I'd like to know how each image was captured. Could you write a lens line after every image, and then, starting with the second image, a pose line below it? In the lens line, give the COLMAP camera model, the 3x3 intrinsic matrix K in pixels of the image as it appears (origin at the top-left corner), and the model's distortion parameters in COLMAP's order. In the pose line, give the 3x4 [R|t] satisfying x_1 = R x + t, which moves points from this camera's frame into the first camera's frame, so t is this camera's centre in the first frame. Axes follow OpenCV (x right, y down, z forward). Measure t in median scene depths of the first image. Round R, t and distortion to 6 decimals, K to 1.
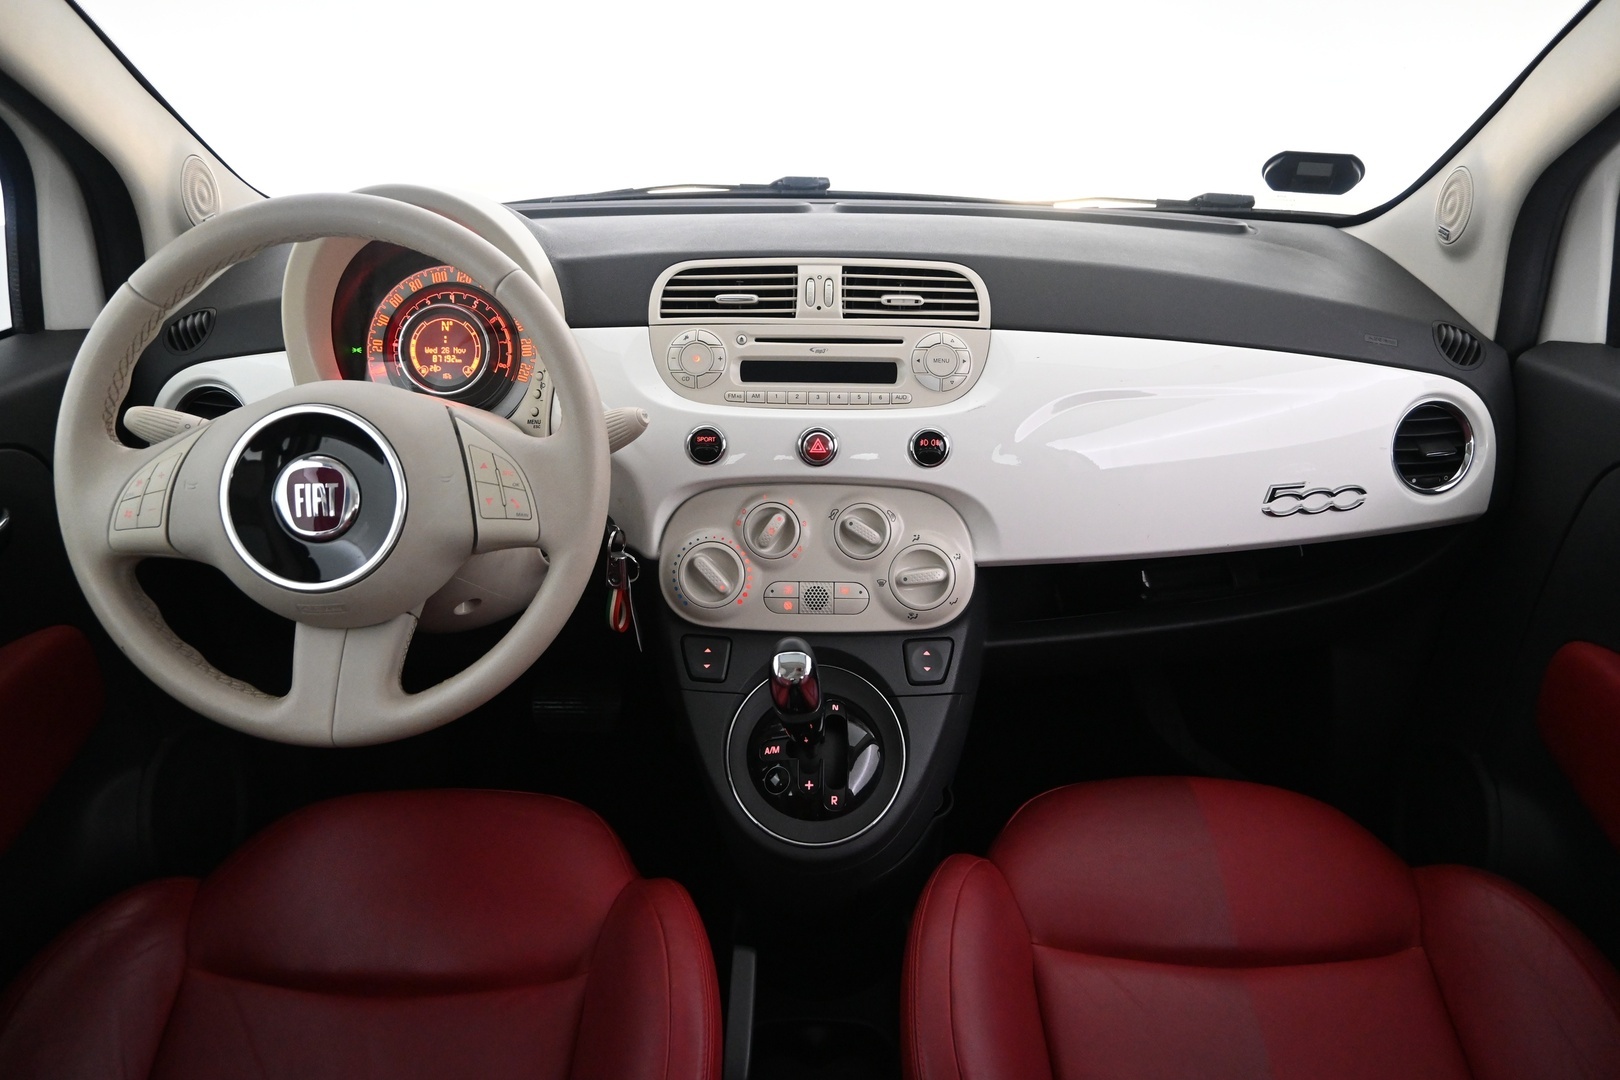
lens RADIAL K [[1119.1, 0, 809.3], [0, 1119.1, 534.0], [0, 0, 1]] dist [0.002596, 0.007690]
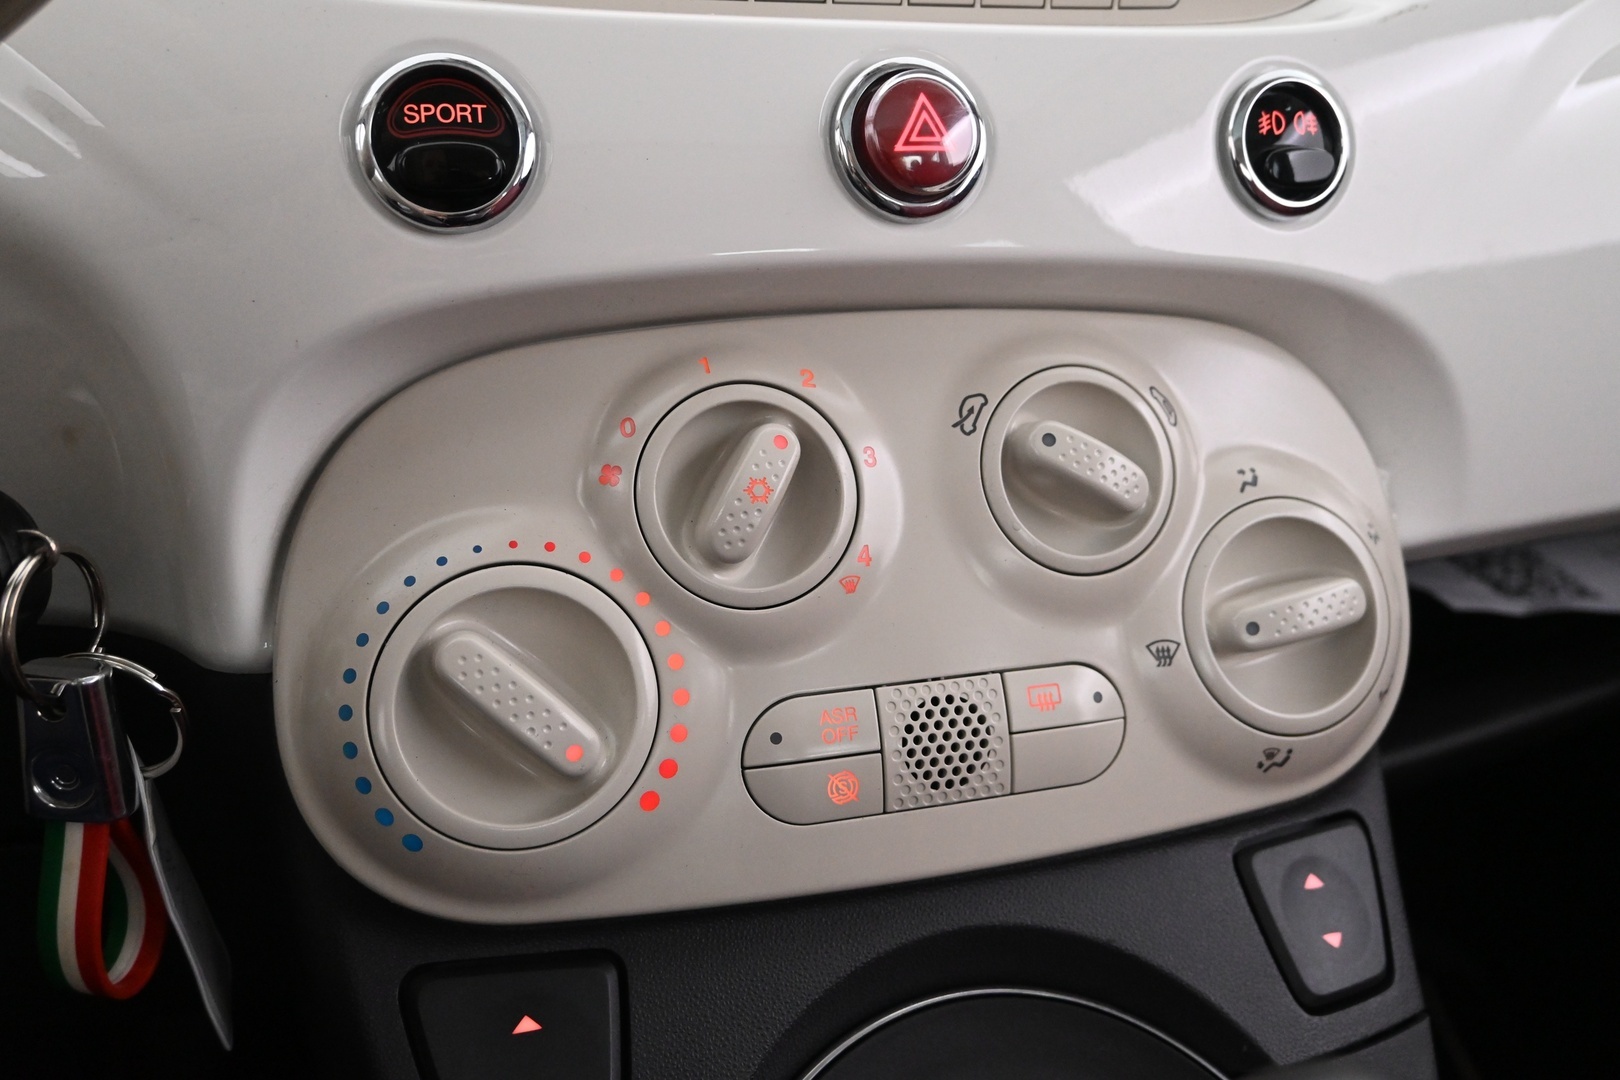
lens RADIAL K [[1258.7, 0, 819.6], [0, 1258.7, 537.7], [0, 0, 1]] dist [-0.009856, 0.014300]
pose [[0.956253, -0.092896, 0.277400, -0.096806], [0.109465, 0.992980, -0.044818, 0.020638], [-0.271289, 0.073223, 0.959709, 0.728485]]
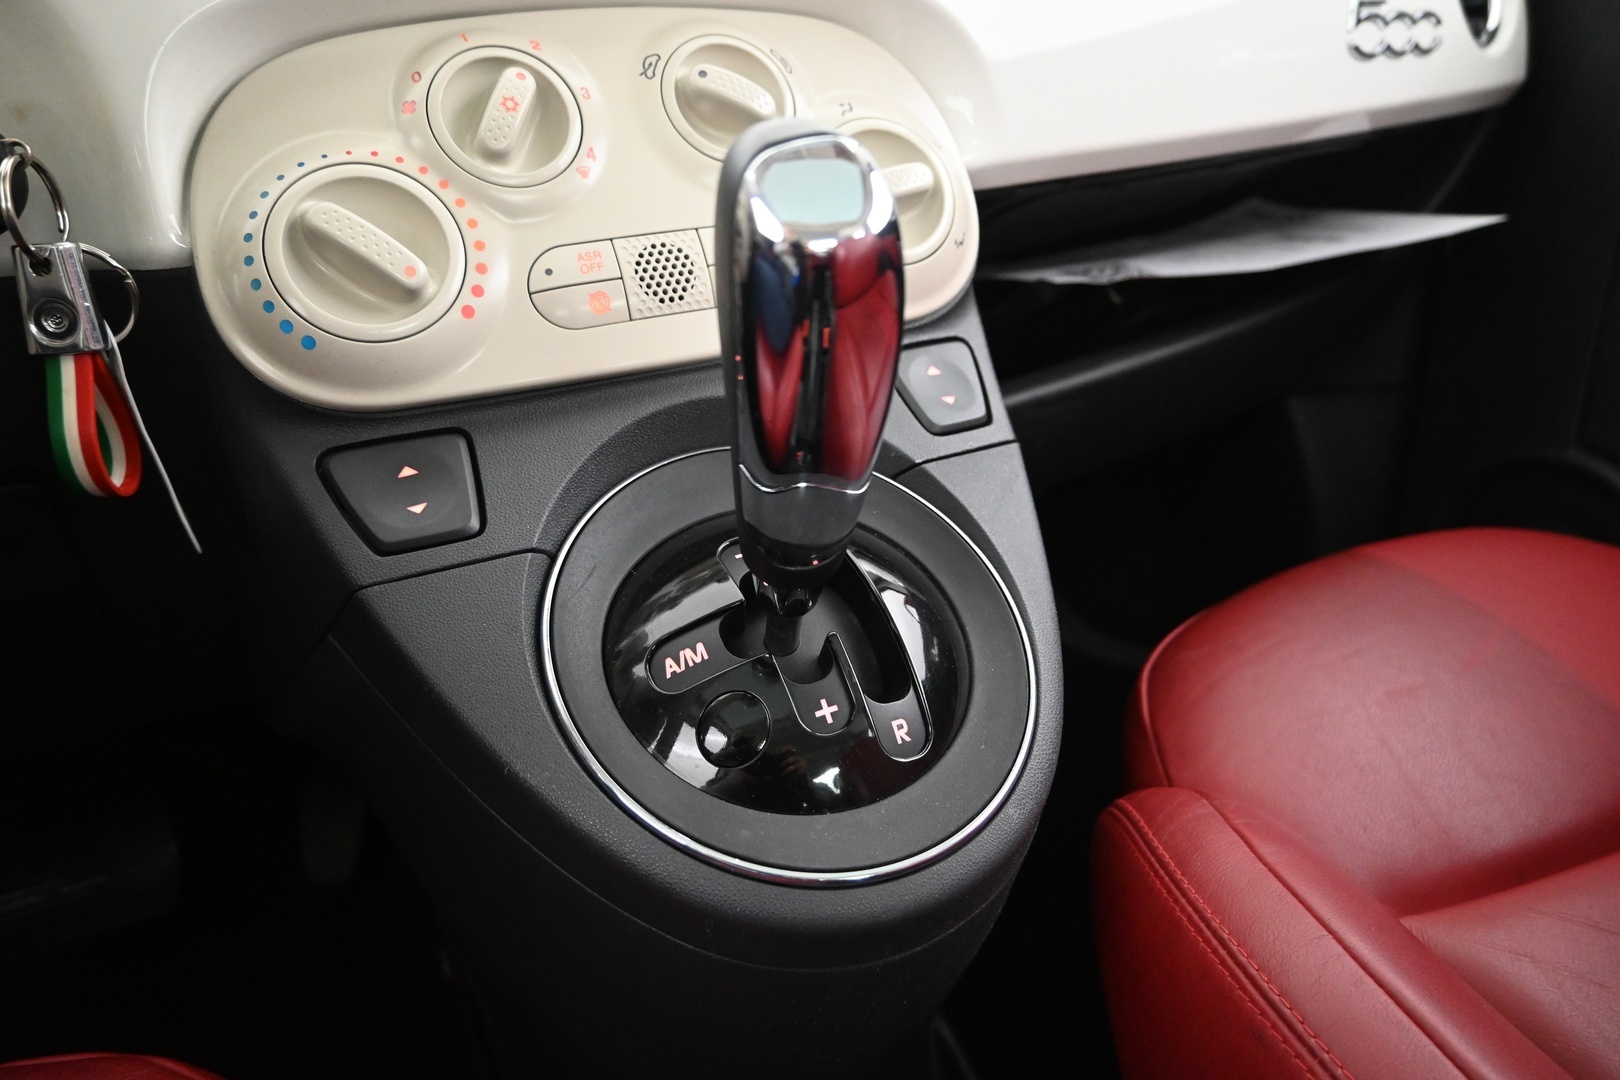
lens RADIAL K [[1119.1, 0, 811.2], [0, 1119.1, 537.8], [0, 0, 1]] dist [0.002596, 0.007690]
pose [[0.890562, -0.230384, 0.392202, -0.122185], [0.269563, 0.961830, -0.047098, 0.177764], [-0.366381, 0.147667, 0.918672, 0.638005]]
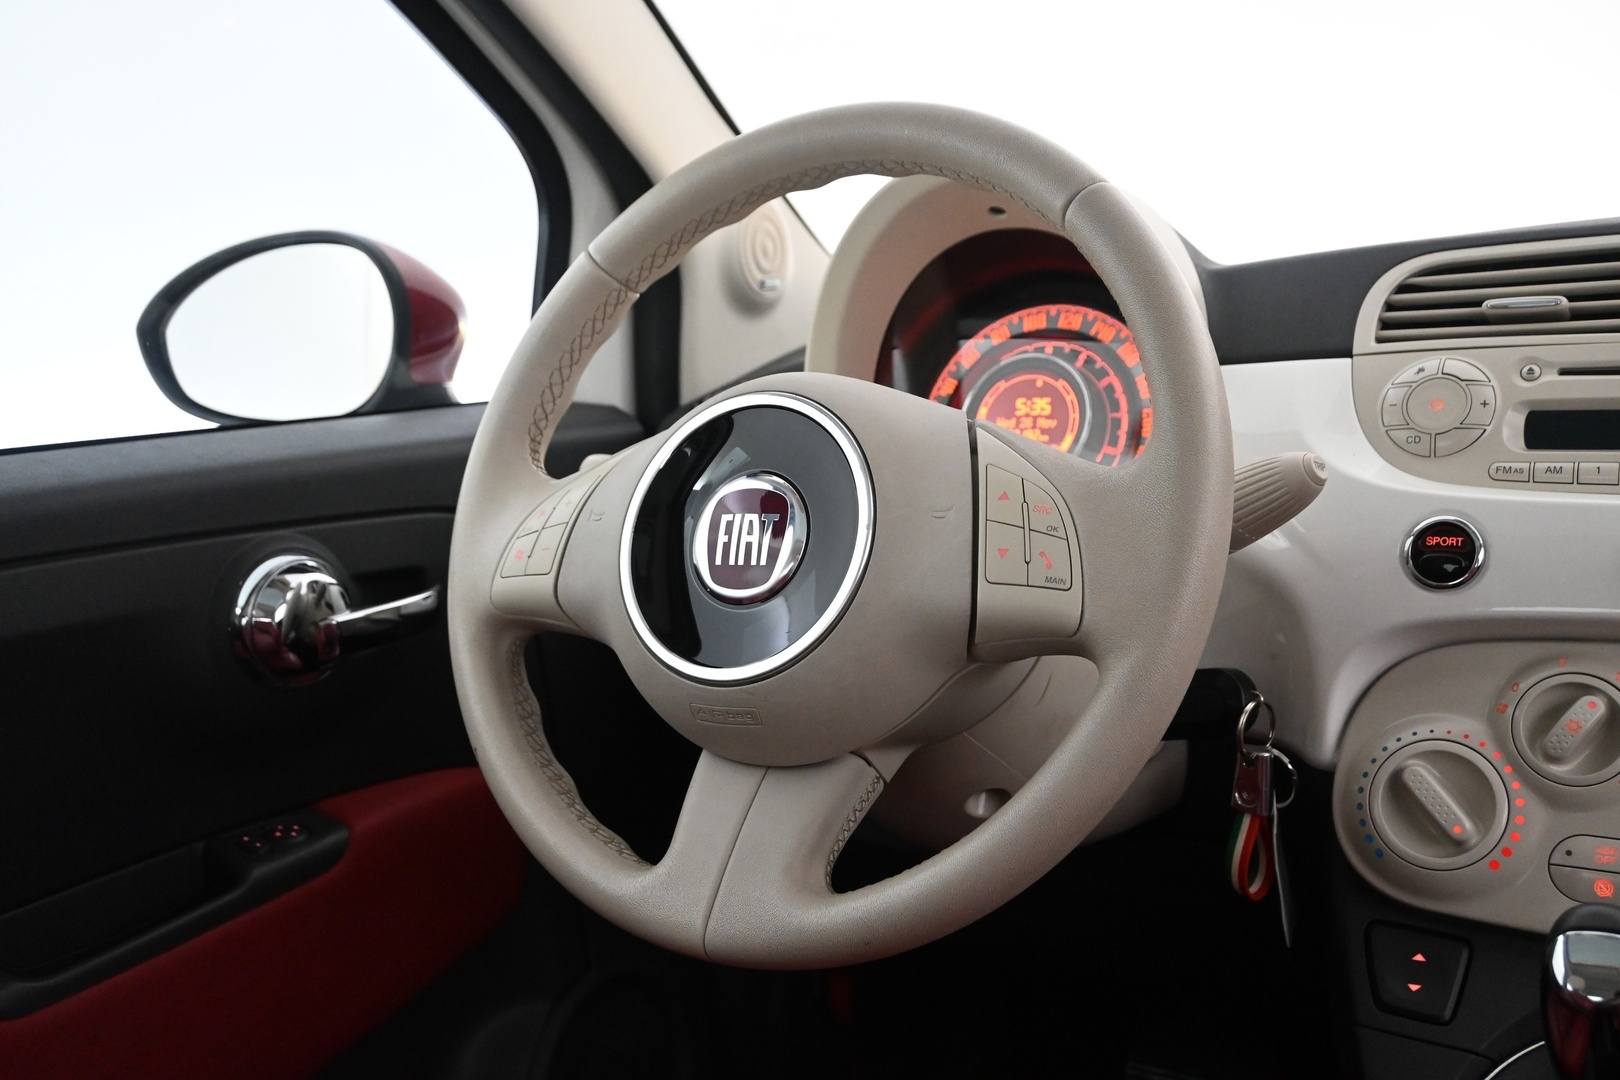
lens RADIAL K [[1464.2, 0, 813.7], [0, 1464.2, 543.4], [0, 0, 1]] dist [-0.013631, 0.020429]
pose [[0.855561, 0.032565, -0.516677, 0.009795], [-0.164901, 0.963179, -0.212352, 0.110555], [0.490737, 0.266881, 0.829429, 0.275841]]
